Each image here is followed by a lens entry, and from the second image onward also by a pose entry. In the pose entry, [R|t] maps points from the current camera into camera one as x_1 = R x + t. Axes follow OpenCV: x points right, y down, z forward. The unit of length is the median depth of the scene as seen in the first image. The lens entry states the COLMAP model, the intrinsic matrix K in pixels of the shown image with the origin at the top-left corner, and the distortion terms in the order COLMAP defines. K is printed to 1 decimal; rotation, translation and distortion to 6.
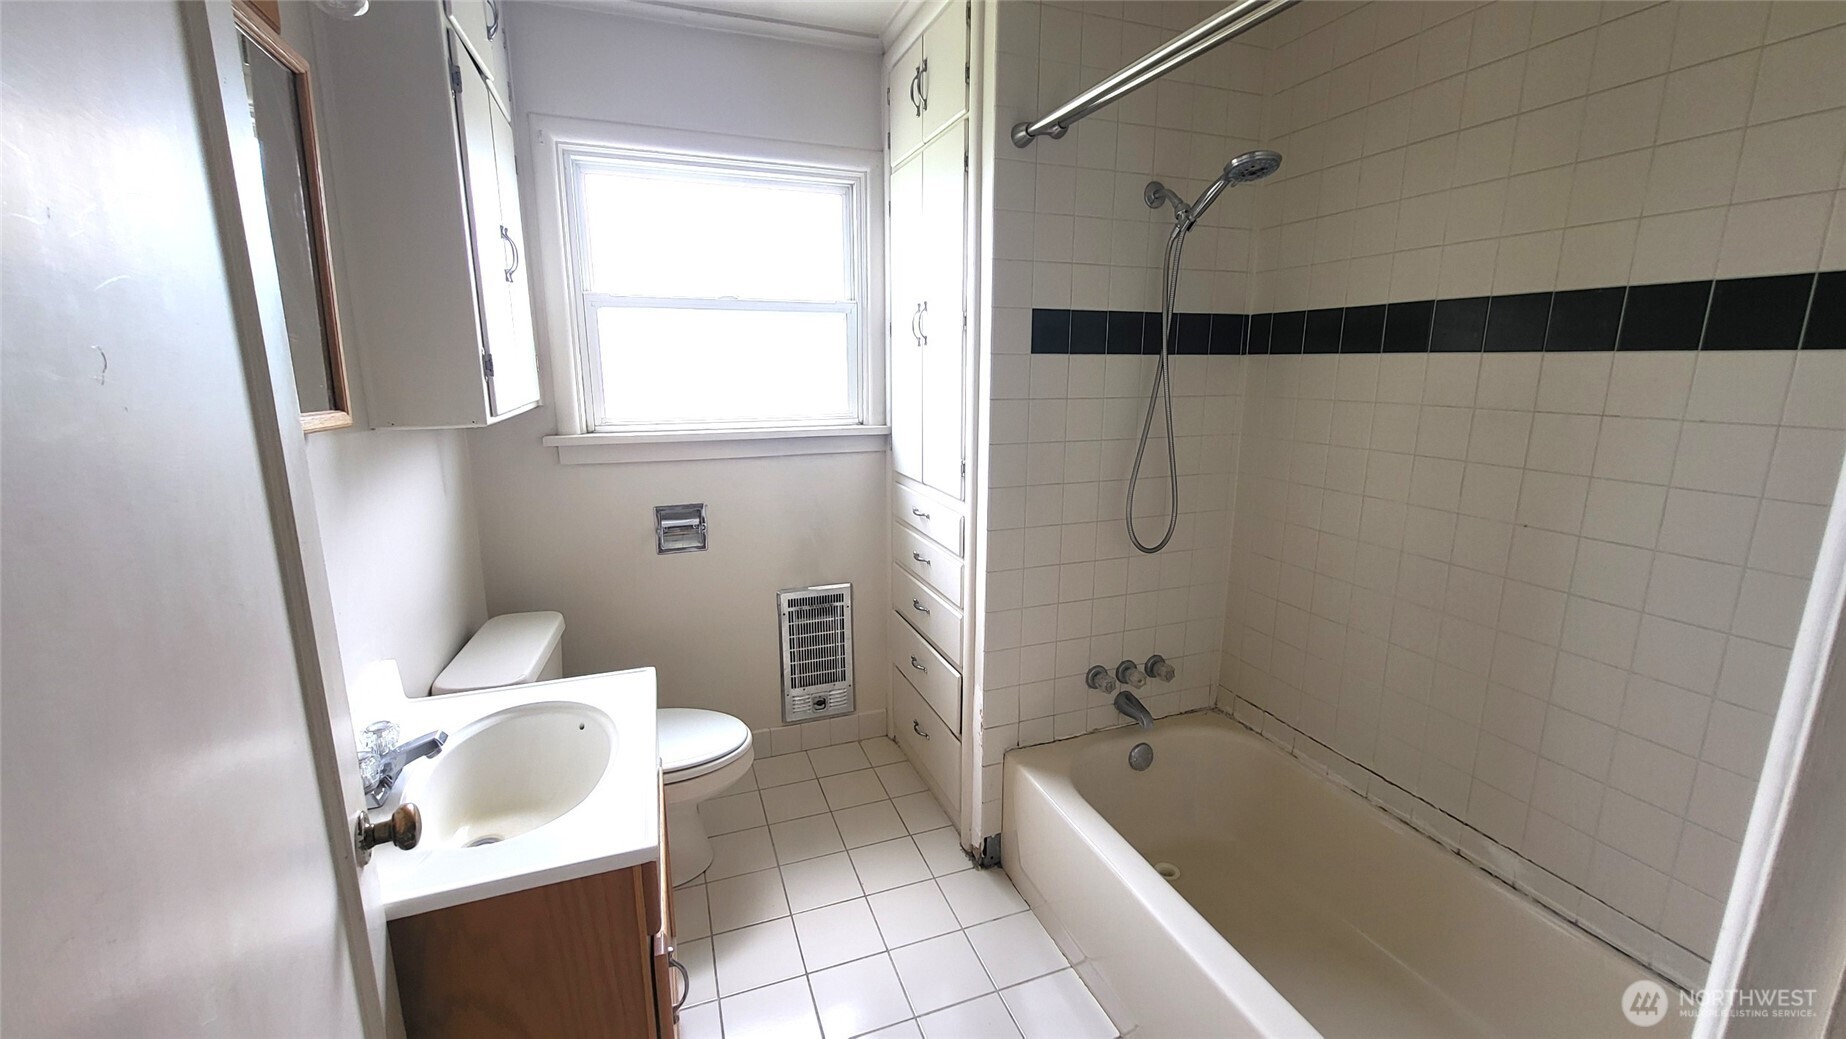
lens RADIAL K [[736.3, 0, 920.7], [0, 736.3, 516.8], [0, 0, 1]] dist [0.012008, -0.002886]
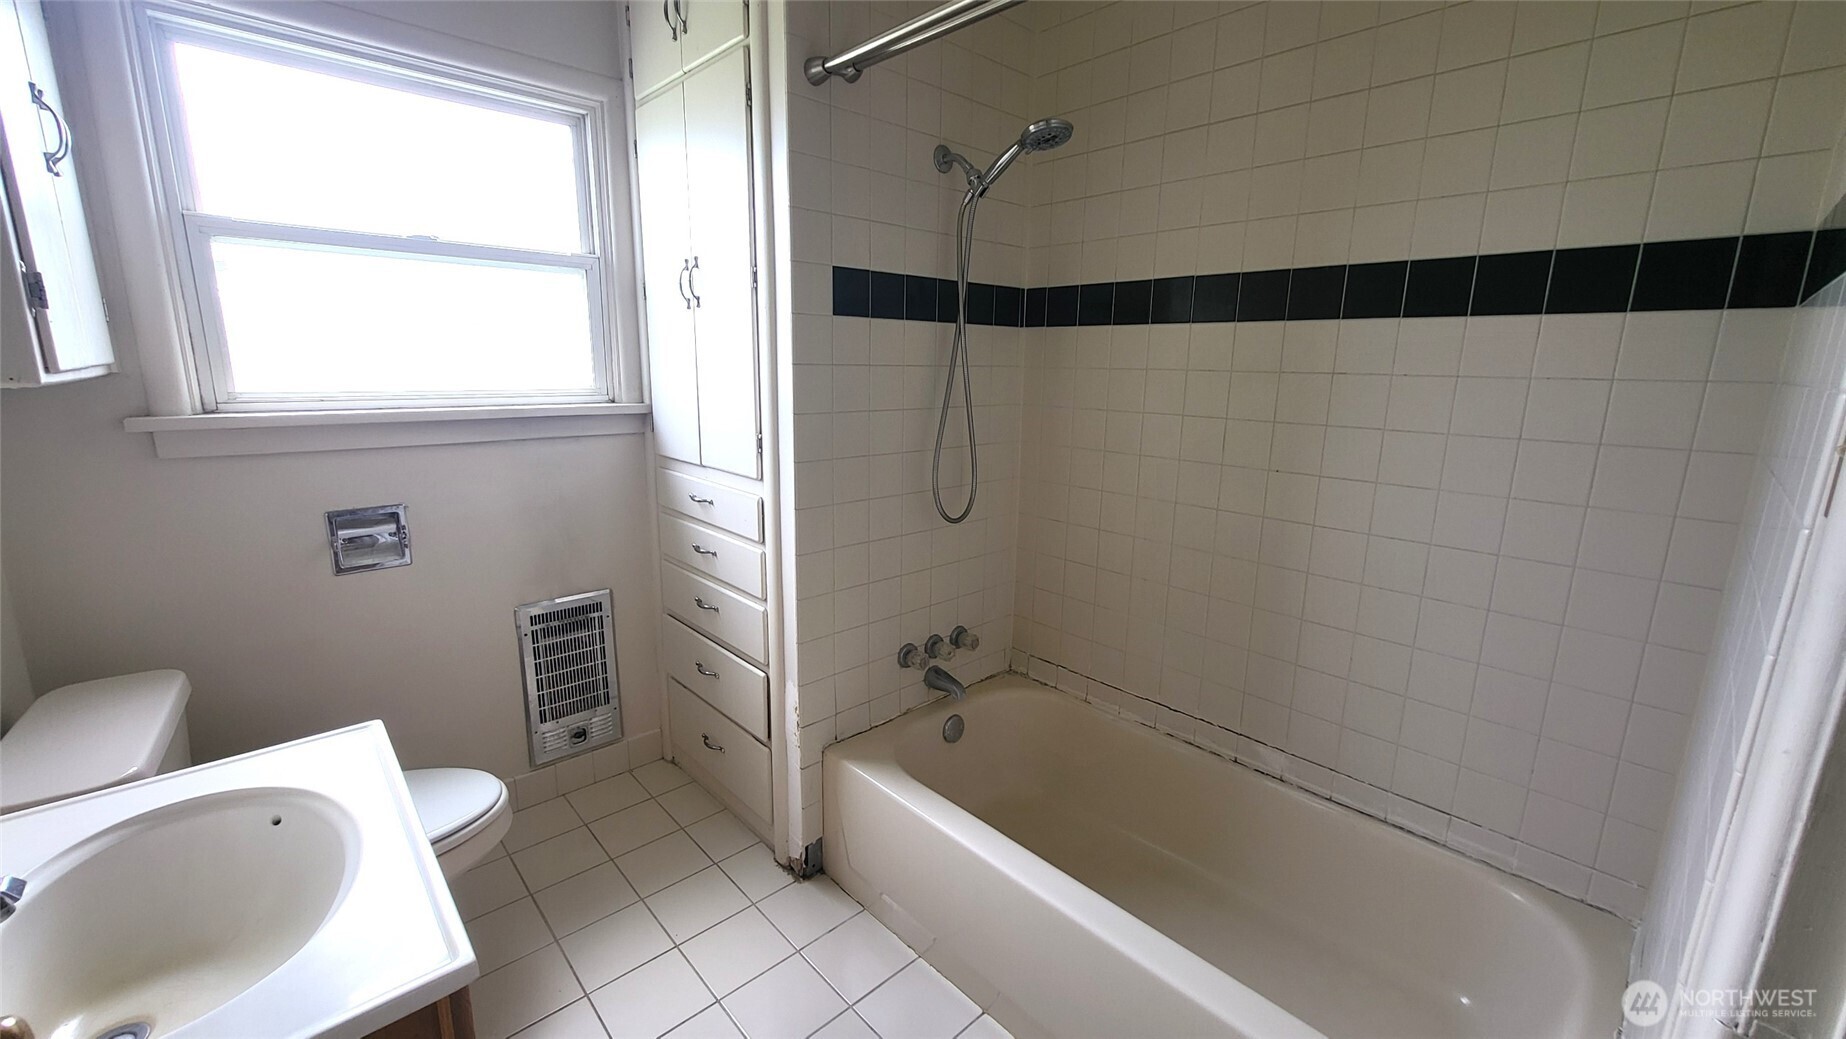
lens RADIAL K [[736.3, 0, 920.7], [0, 736.3, 516.8], [0, 0, 1]] dist [0.012008, -0.002886]
pose [[0.924555, -0.065718, 0.375339, -0.099557], [0.064095, 0.997802, 0.016823, 0.019744], [-0.375620, 0.008504, 0.926735, 0.091489]]
